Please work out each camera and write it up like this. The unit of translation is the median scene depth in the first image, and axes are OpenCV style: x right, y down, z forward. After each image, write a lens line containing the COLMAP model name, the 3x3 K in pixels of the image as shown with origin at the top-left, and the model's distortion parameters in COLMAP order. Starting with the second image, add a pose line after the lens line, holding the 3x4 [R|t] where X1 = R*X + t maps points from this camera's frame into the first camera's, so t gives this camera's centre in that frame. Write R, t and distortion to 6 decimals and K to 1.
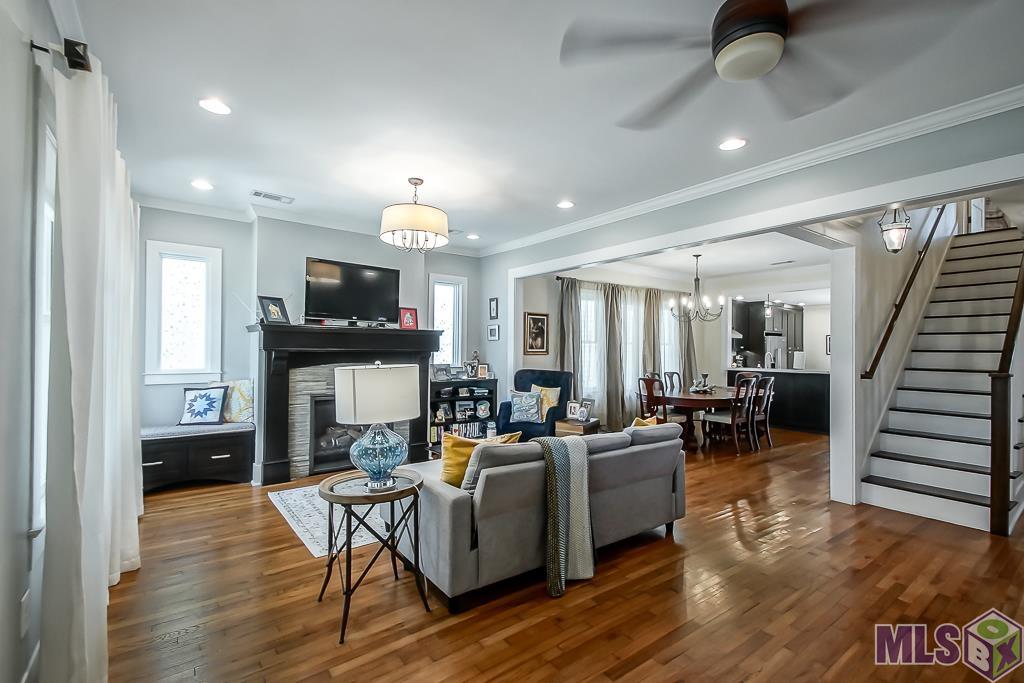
lens RADIAL K [[447.4, 0, 501.6], [0, 447.4, 336.9], [0, 0, 1]] dist [-0.000022, -0.003706]
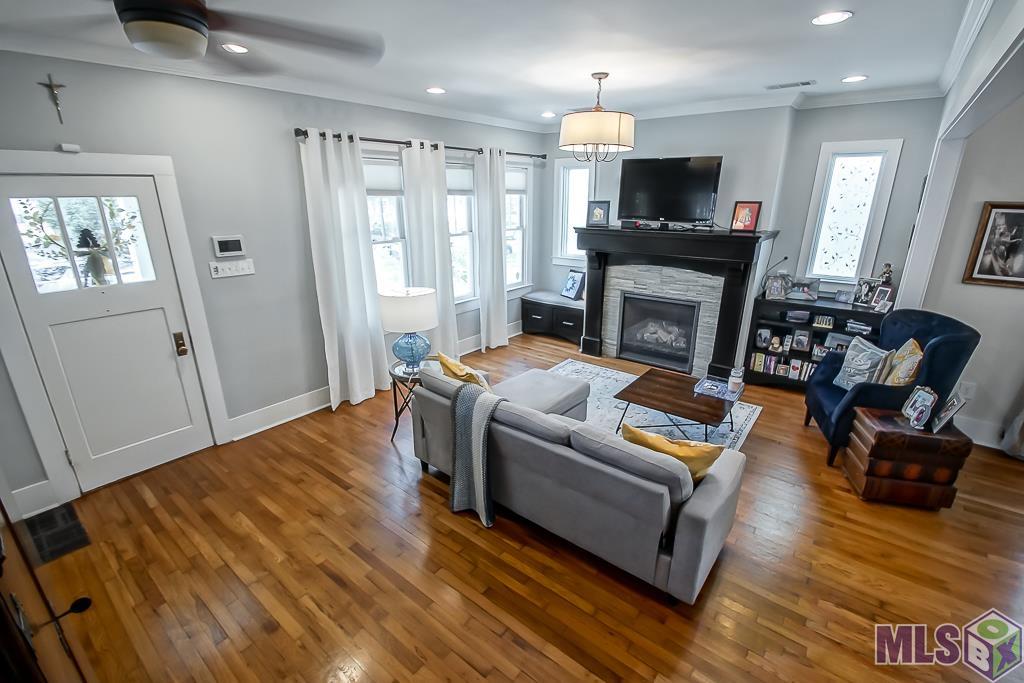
lens RADIAL K [[447.4, 0, 512.9], [0, 447.4, 340.6], [0, 0, 1]] dist [-0.000022, -0.003706]
pose [[0.280495, 0.287766, -0.915704, 0.570527], [0.030364, 0.950864, 0.308117, -0.107332], [0.959375, -0.114230, 0.257975, 0.443248]]
